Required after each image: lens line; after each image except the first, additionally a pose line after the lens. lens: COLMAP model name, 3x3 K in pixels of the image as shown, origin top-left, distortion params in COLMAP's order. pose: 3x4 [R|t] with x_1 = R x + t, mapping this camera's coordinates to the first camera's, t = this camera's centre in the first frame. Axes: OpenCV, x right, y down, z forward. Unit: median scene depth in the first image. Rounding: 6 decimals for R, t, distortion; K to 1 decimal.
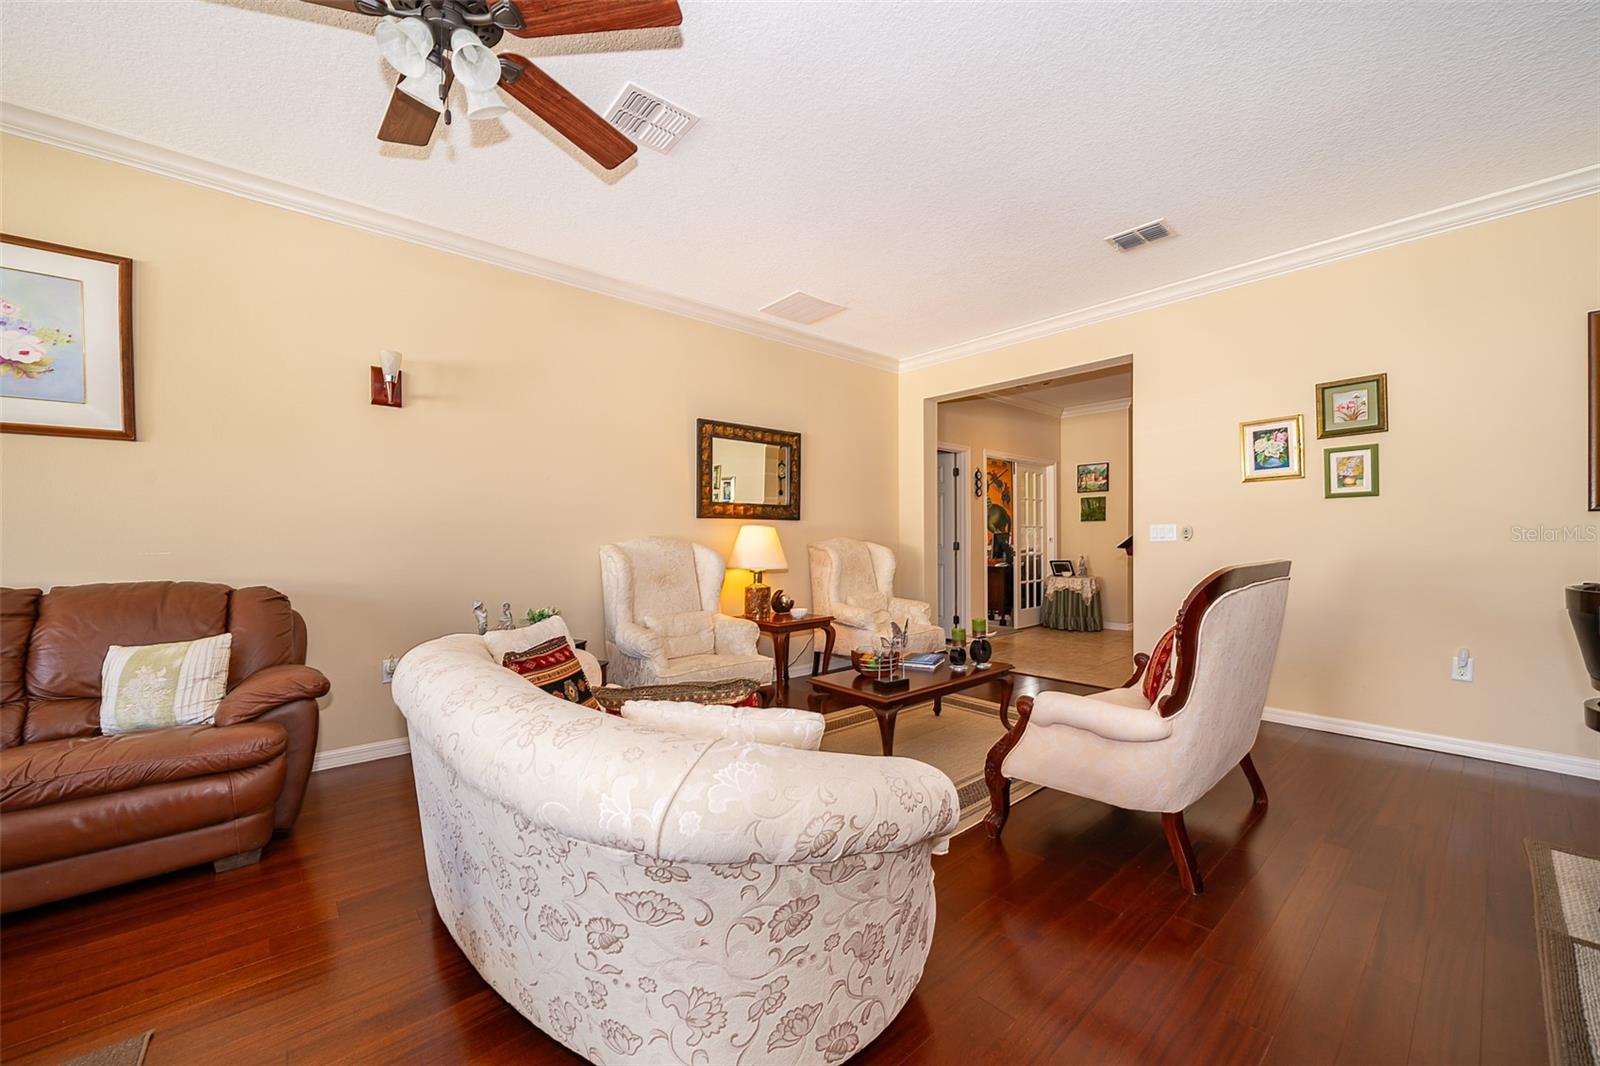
lens RADIAL K [[622.3, 0, 802.3], [0, 622.3, 539.9], [0, 0, 1]] dist [-0.002555, -0.000087]
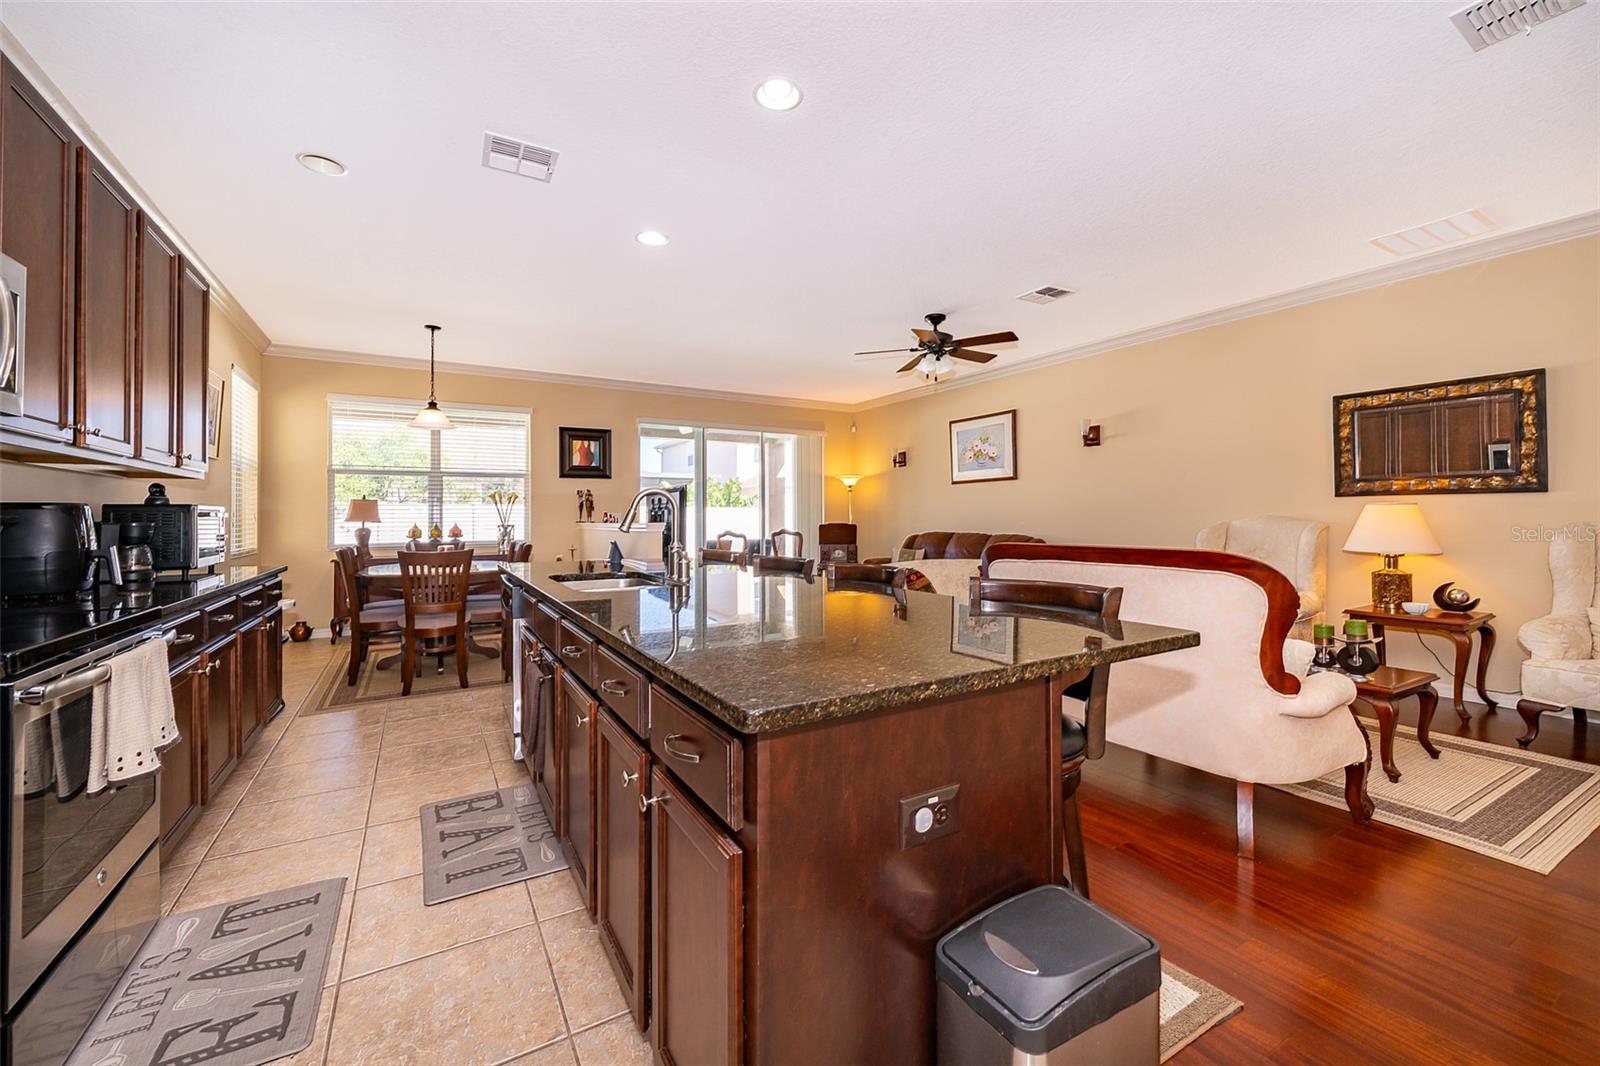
lens RADIAL K [[622.3, 0, 784.2], [0, 622.3, 516.3], [0, 0, 1]] dist [-0.002555, -0.000087]
pose [[-0.219852, 0.004281, -0.975524, 0.849565], [0.005121, 0.999982, 0.003234, -0.010048], [0.975520, -0.004285, -0.219870, 0.319855]]
